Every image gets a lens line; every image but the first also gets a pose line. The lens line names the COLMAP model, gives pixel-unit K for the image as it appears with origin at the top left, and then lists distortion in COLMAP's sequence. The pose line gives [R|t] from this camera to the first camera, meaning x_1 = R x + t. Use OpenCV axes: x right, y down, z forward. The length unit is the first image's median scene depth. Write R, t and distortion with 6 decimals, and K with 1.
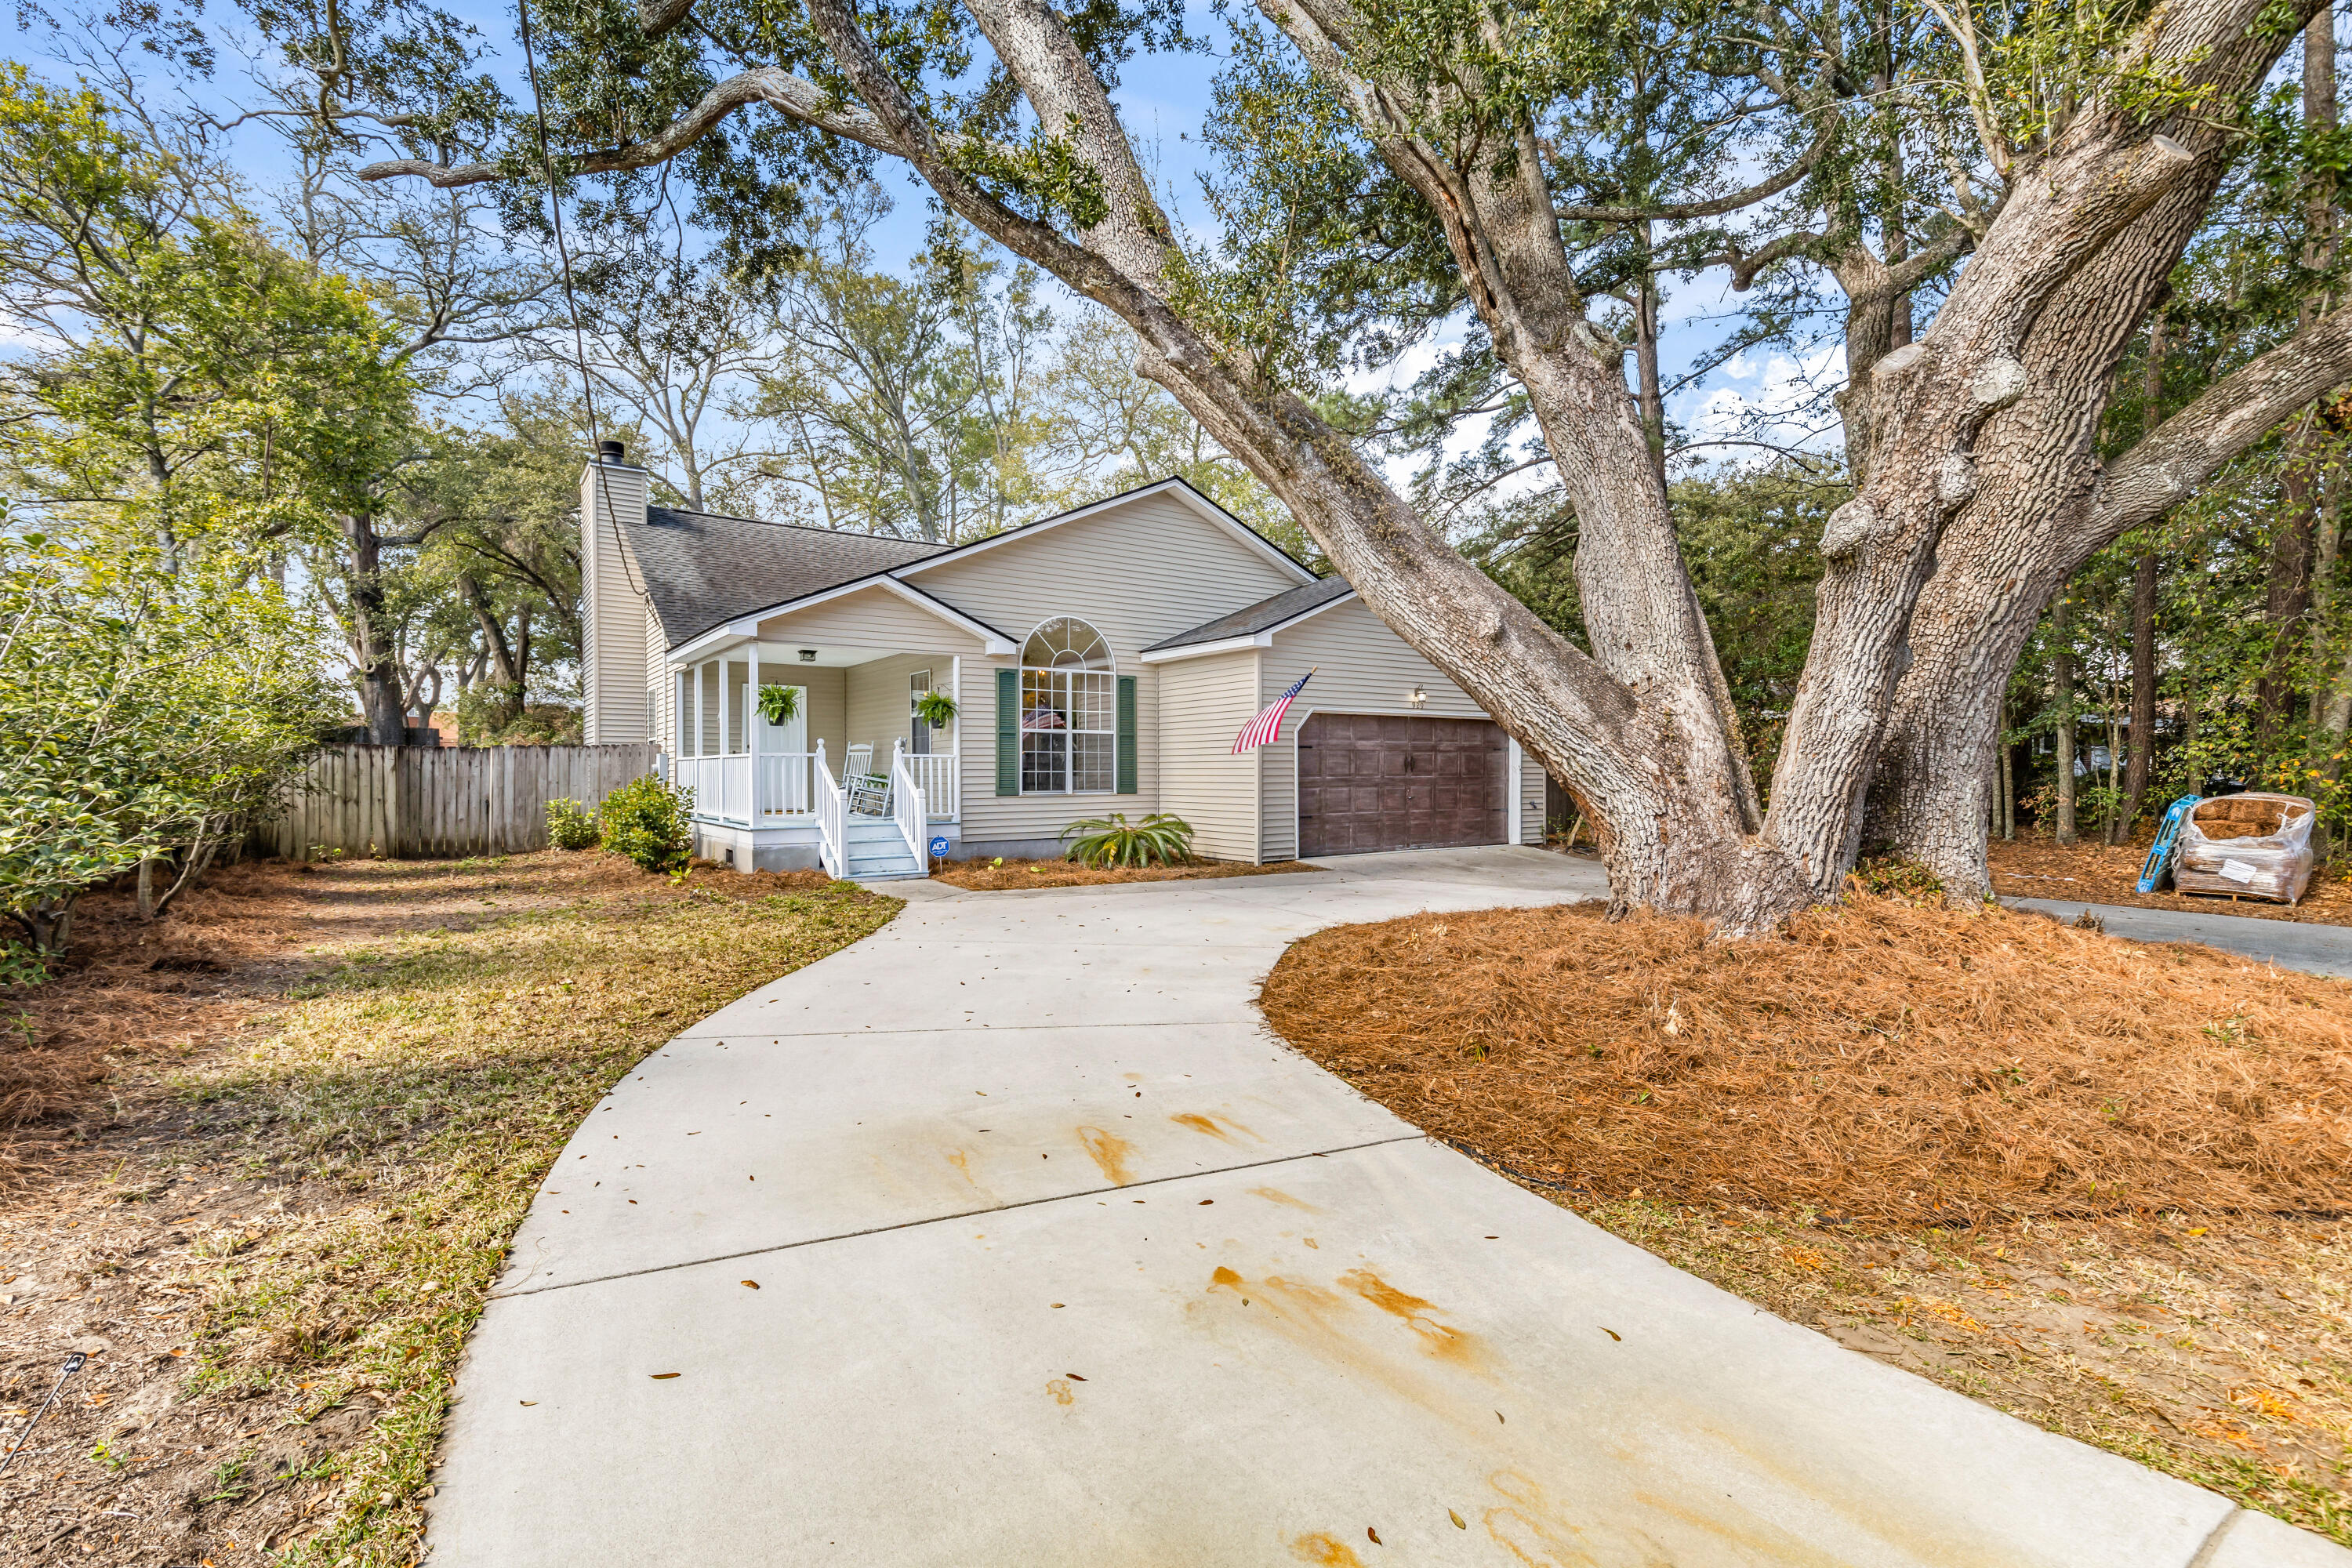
lens RADIAL K [[1067.8, 0, 1186.2], [0, 1067.8, 776.3], [0, 0, 1]] dist [0.008061, 0.000795]
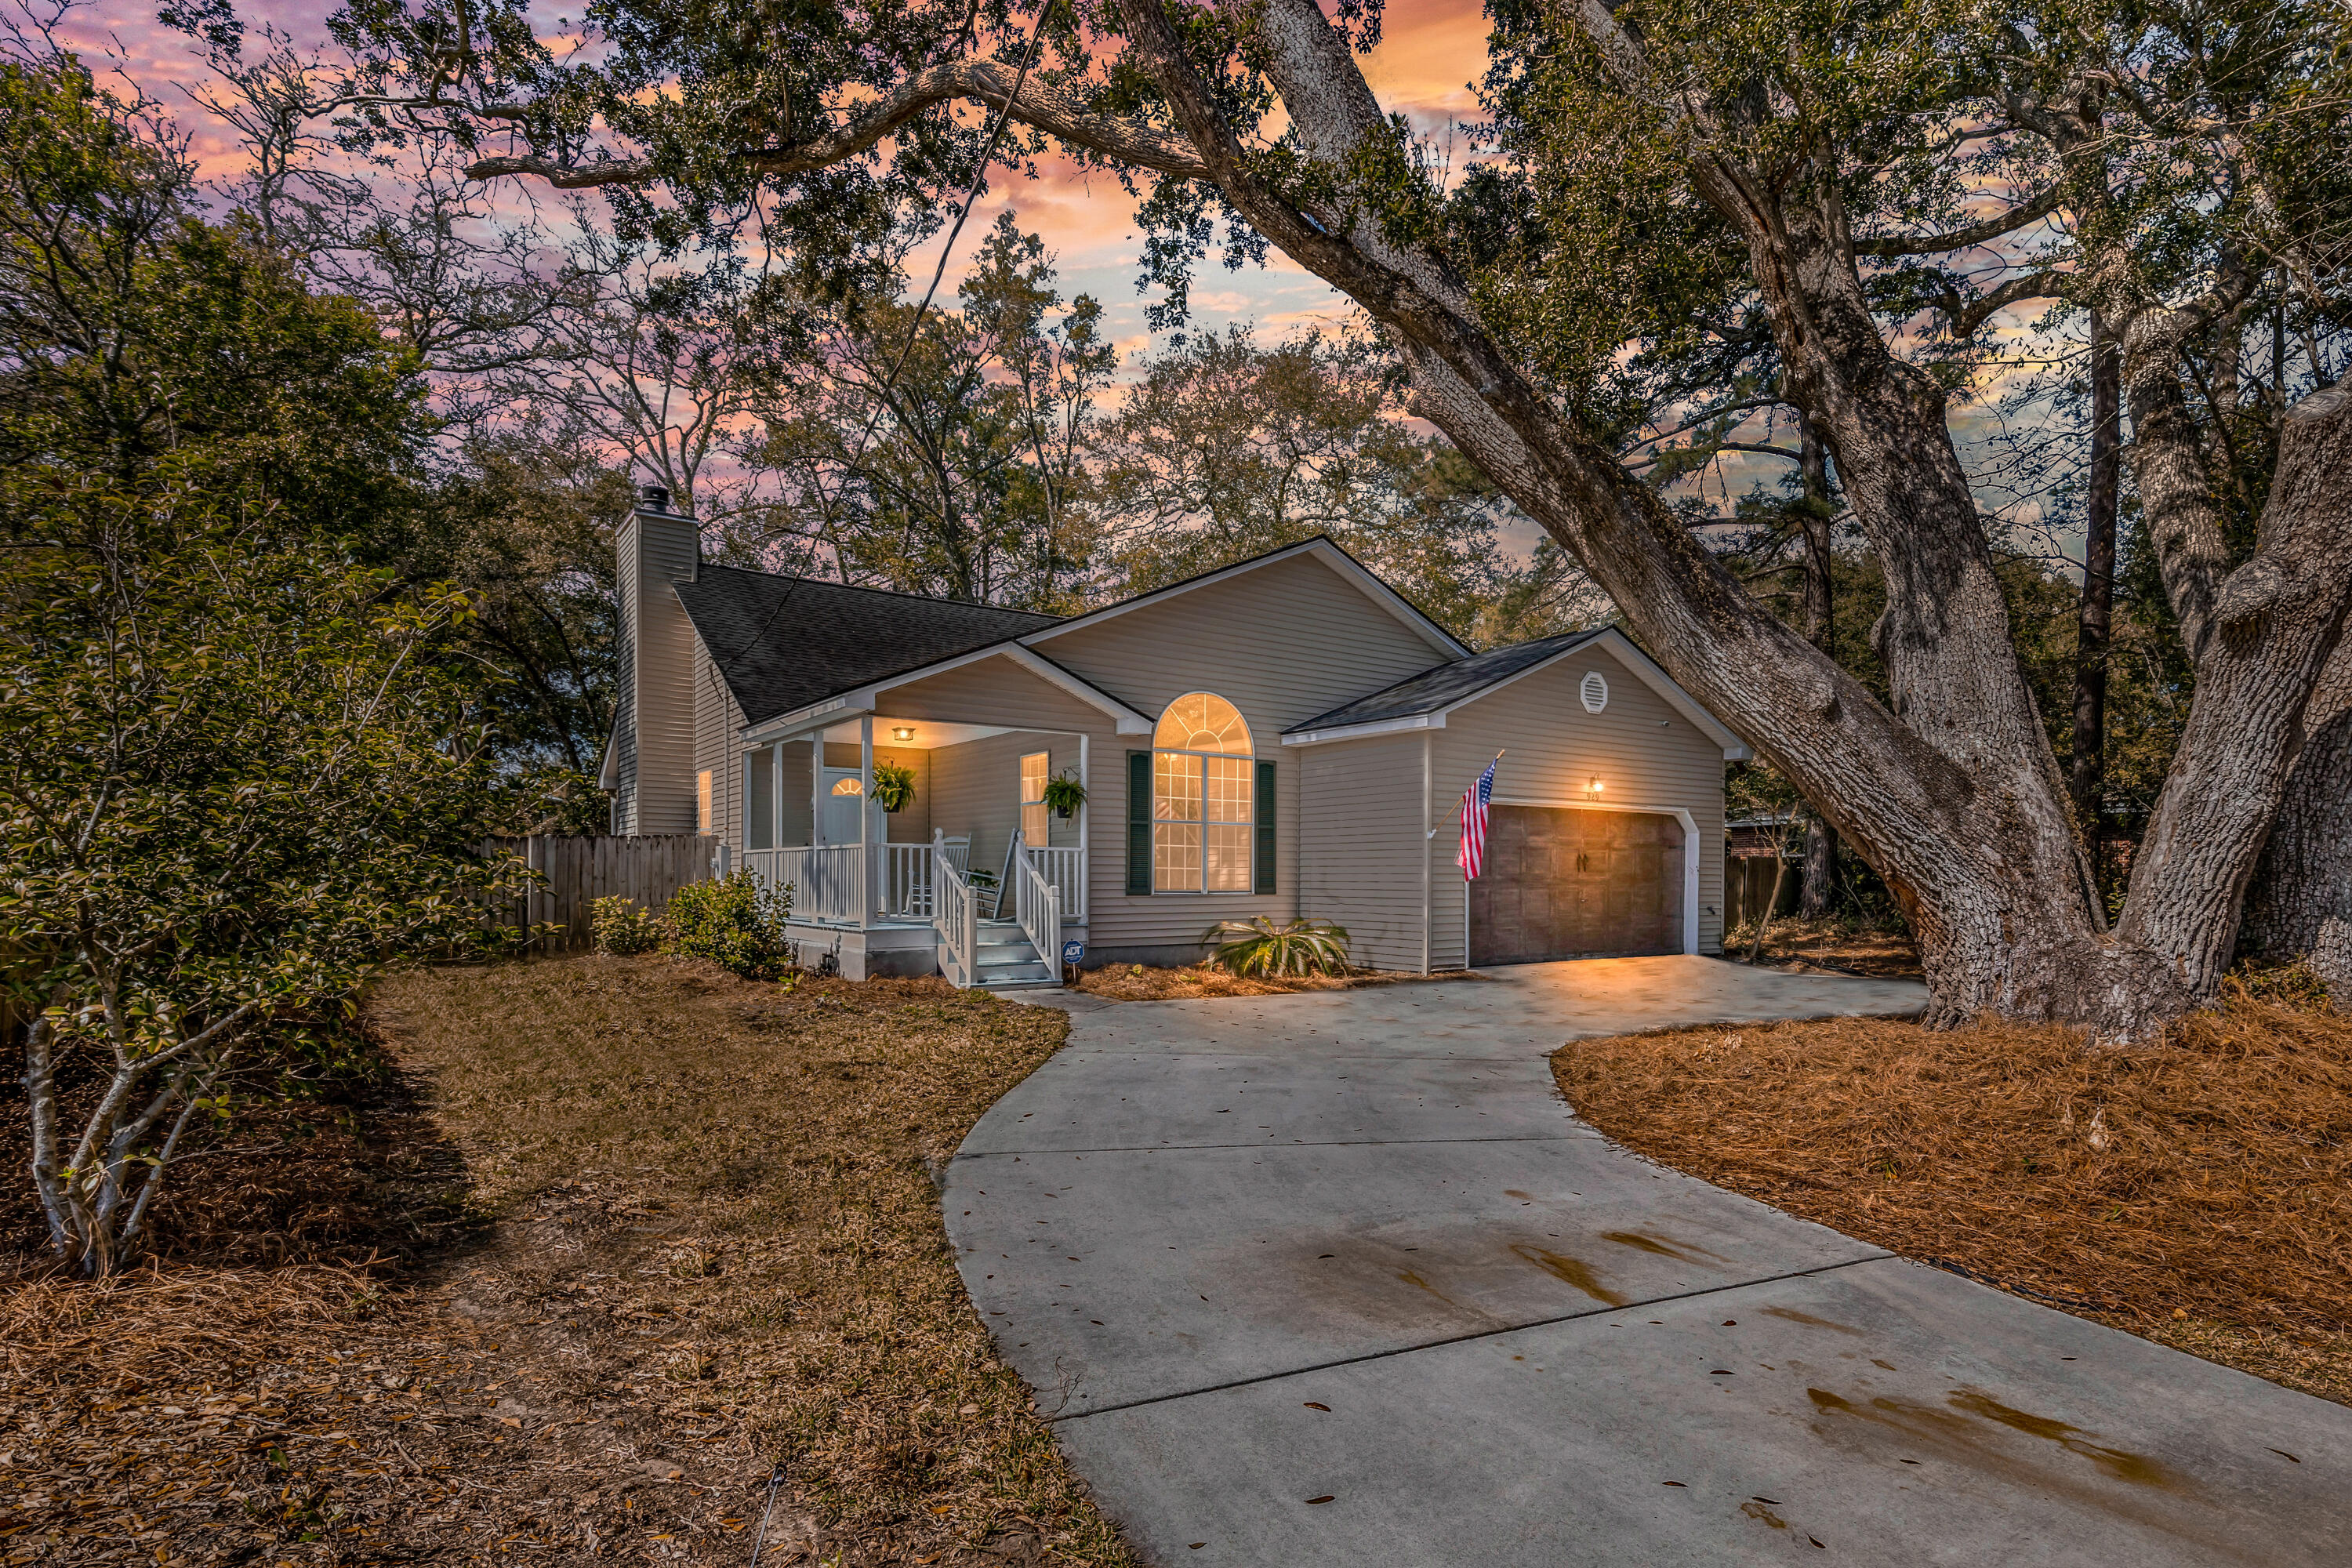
lens RADIAL K [[1219.9, 0, 1176.6], [0, 1219.9, 886.1], [0, 0, 1]] dist [0.007622, -0.000295]
pose [[0.999528, 0.006458, 0.030045, -0.178197], [-0.006382, 0.999976, -0.002640, 0.014180], [-0.030062, 0.002447, 0.999545, -0.003901]]
